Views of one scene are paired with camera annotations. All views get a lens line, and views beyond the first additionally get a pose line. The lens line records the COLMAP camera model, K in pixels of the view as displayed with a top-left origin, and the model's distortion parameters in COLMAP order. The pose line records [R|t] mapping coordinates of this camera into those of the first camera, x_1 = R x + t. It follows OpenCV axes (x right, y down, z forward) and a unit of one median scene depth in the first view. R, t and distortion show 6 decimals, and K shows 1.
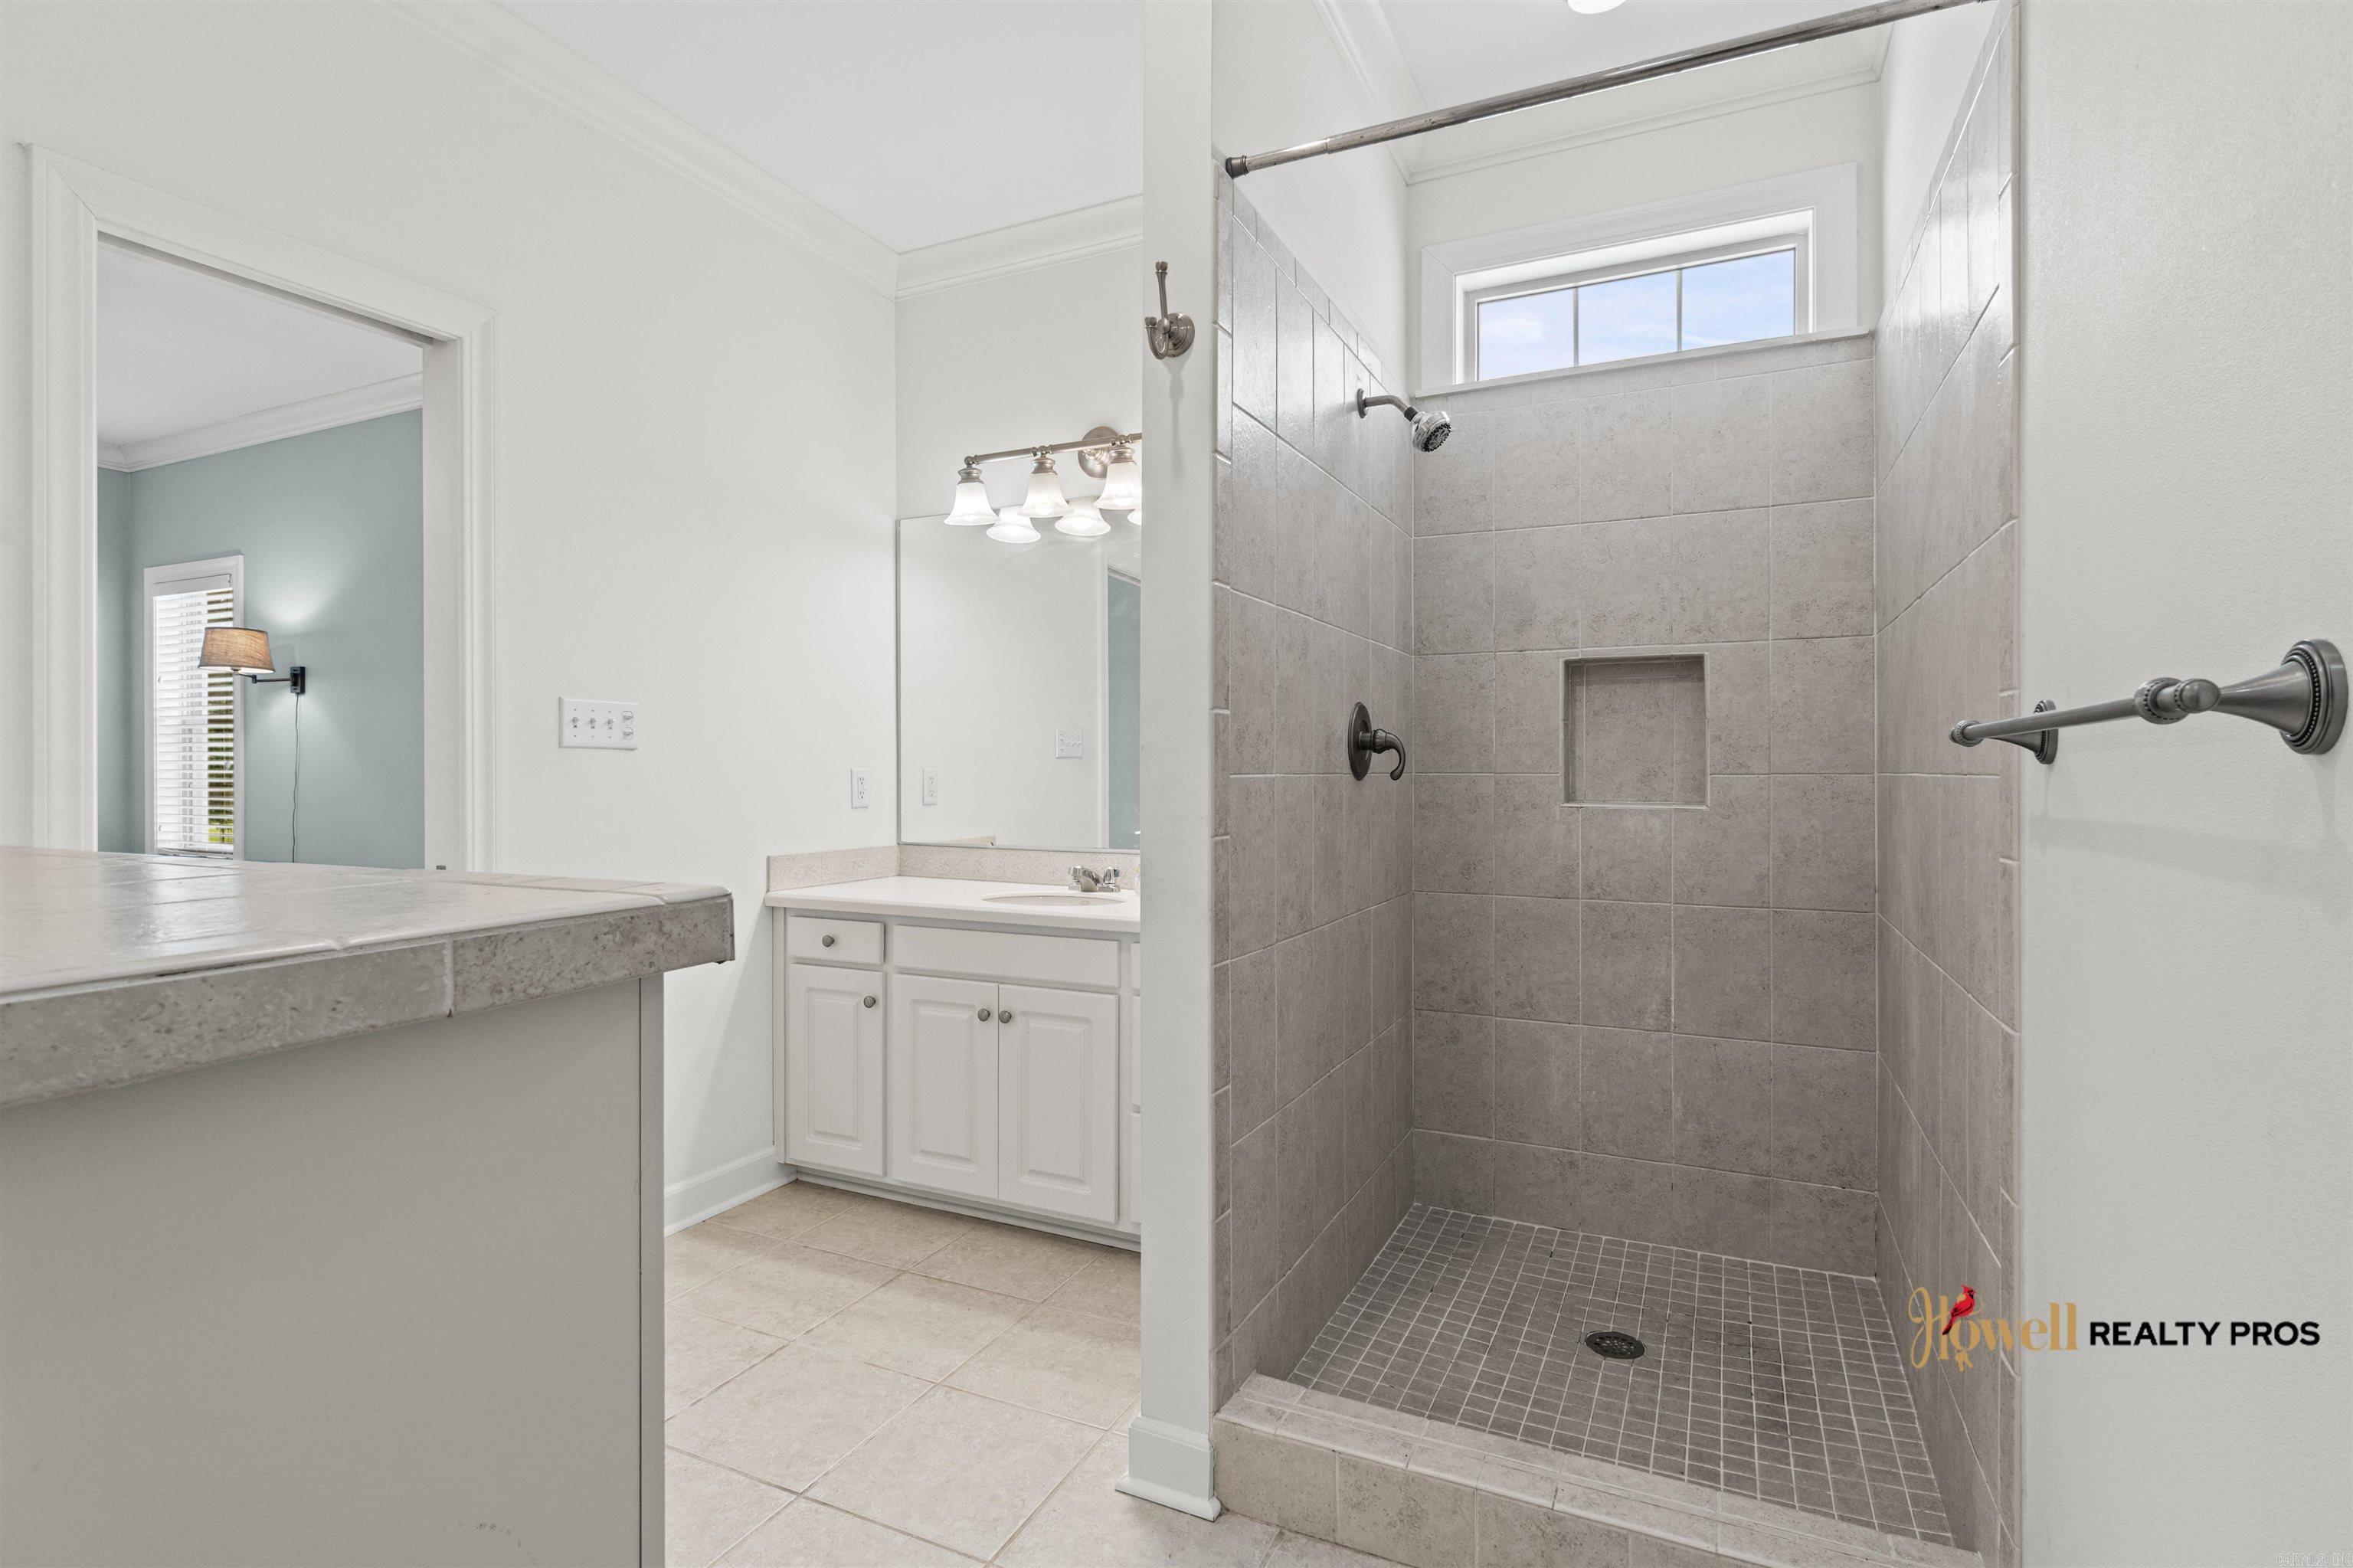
lens RADIAL K [[1137.8, 0, 1172.8], [0, 1137.8, 777.2], [0, 0, 1]] dist [-0.005414, 0.000499]
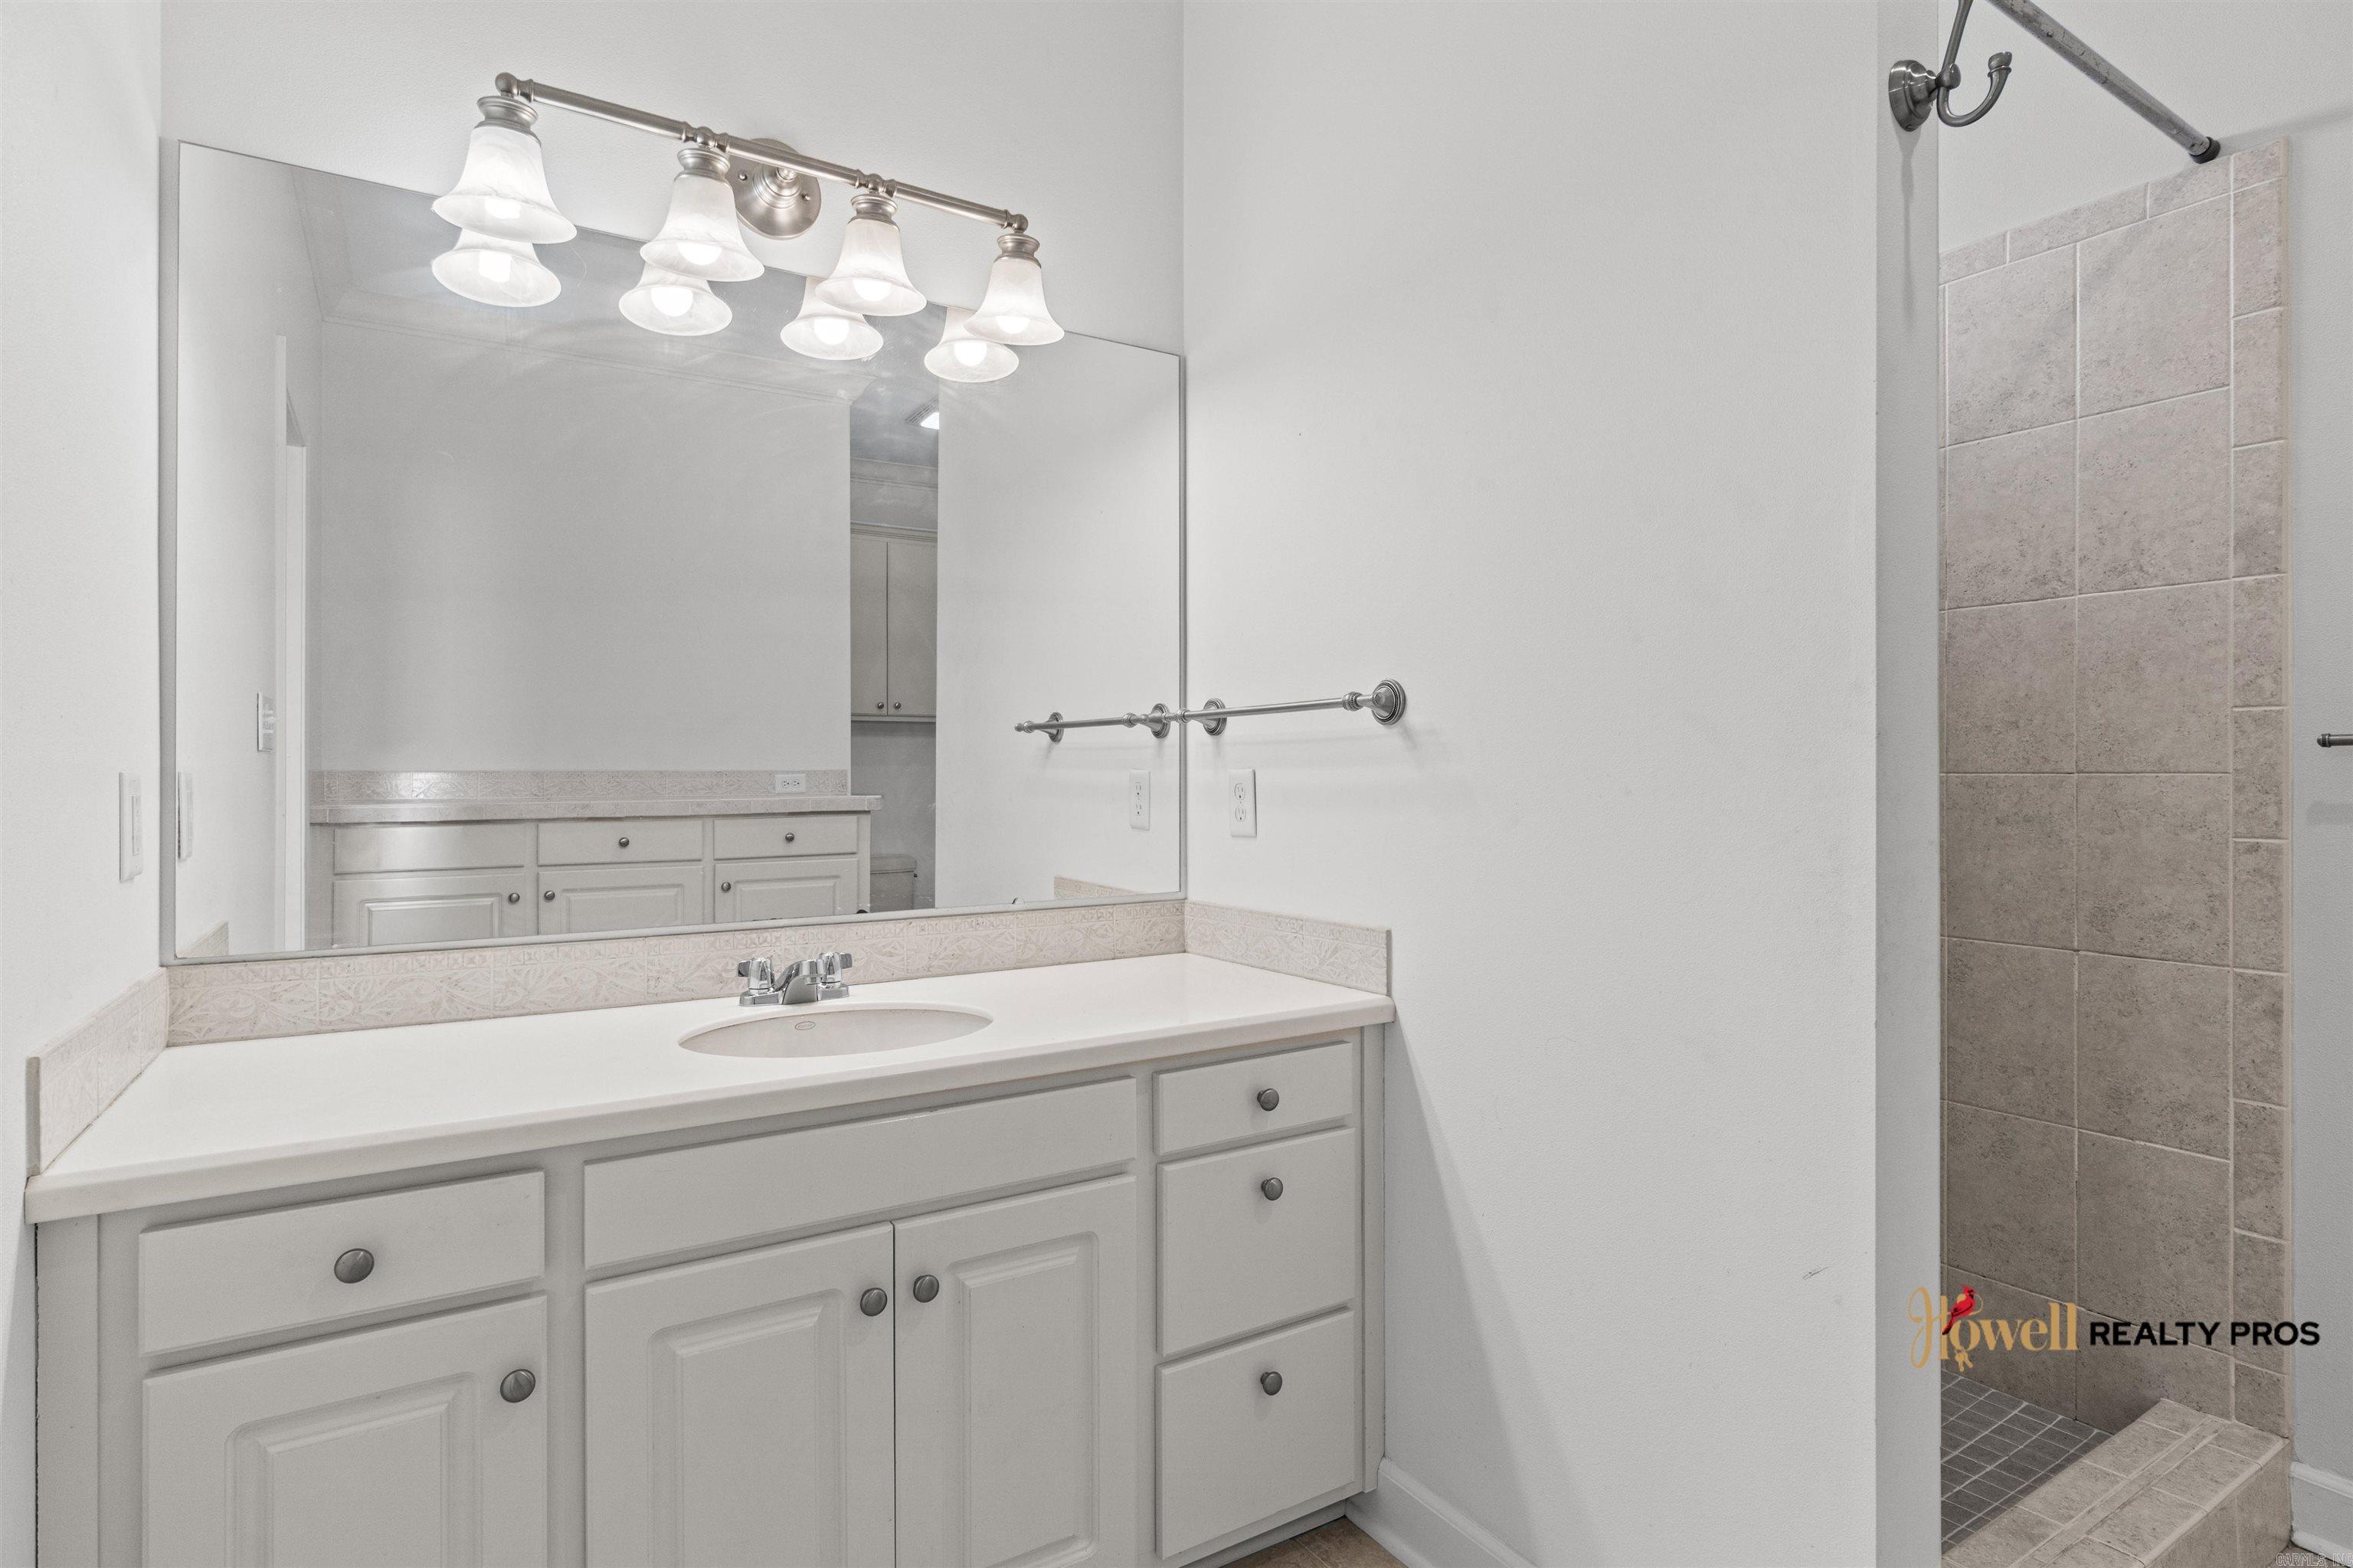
lens RADIAL K [[1188.7, 0, 1176.1], [0, 1188.7, 765.8], [0, 0, 1]] dist [-0.012302, 0.005282]
pose [[0.545781, -0.002105, 0.837925, -0.480818], [0.005423, 0.999985, -0.001020, -0.009399], [-0.837910, 0.005101, 0.545784, 0.597437]]
